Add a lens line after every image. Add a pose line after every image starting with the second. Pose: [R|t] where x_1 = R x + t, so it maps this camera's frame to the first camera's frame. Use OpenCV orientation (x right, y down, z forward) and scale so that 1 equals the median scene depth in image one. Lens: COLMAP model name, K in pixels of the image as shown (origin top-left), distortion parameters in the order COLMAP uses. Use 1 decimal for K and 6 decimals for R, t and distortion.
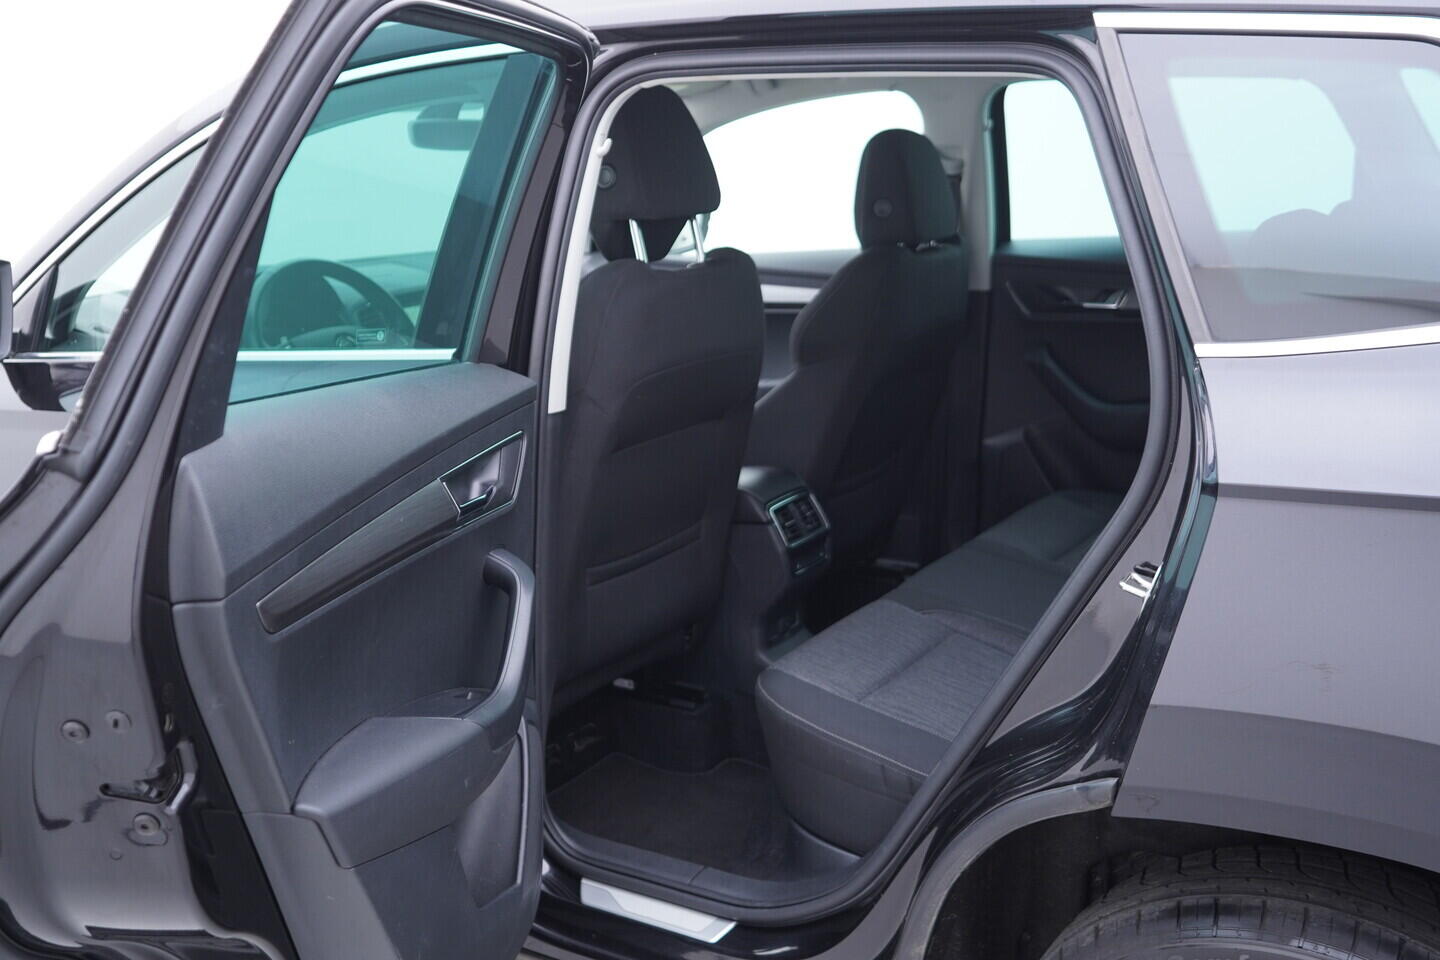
lens RADIAL K [[1510.3, 0, 717.4], [0, 1510.3, 449.3], [0, 0, 1]] dist [-0.002779, -0.007049]
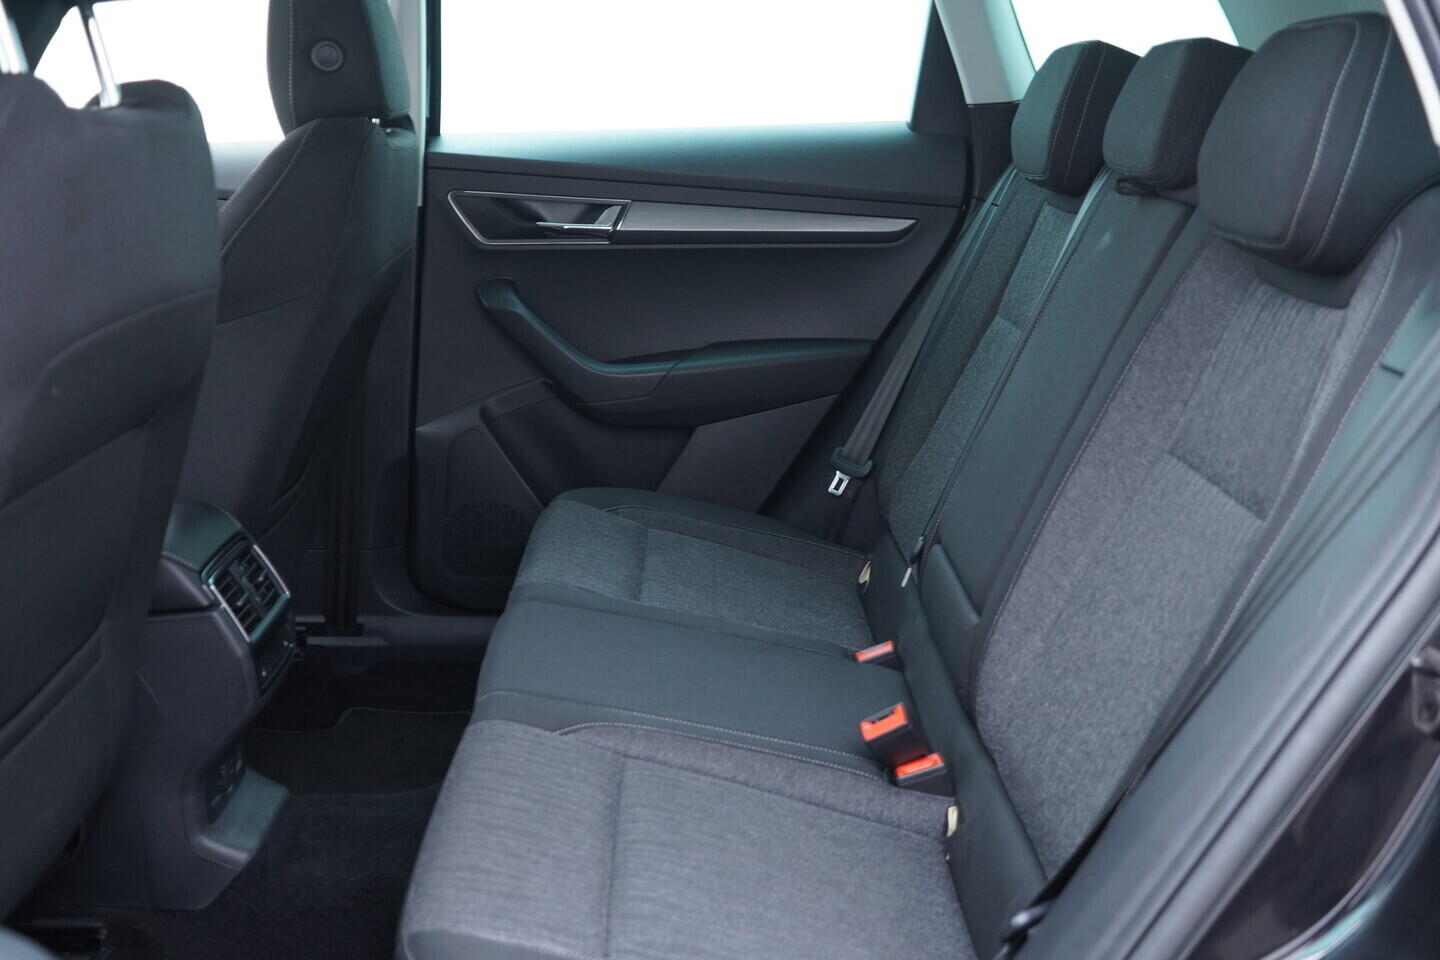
lens RADIAL K [[1510.3, 0, 717.4], [0, 1510.3, 449.3], [0, 0, 1]] dist [-0.002779, -0.007049]
pose [[0.828833, -0.083307, 0.553259, -0.109851], [0.073447, 0.996496, 0.040016, -0.016393], [-0.554654, 0.007469, 0.832047, 0.424219]]
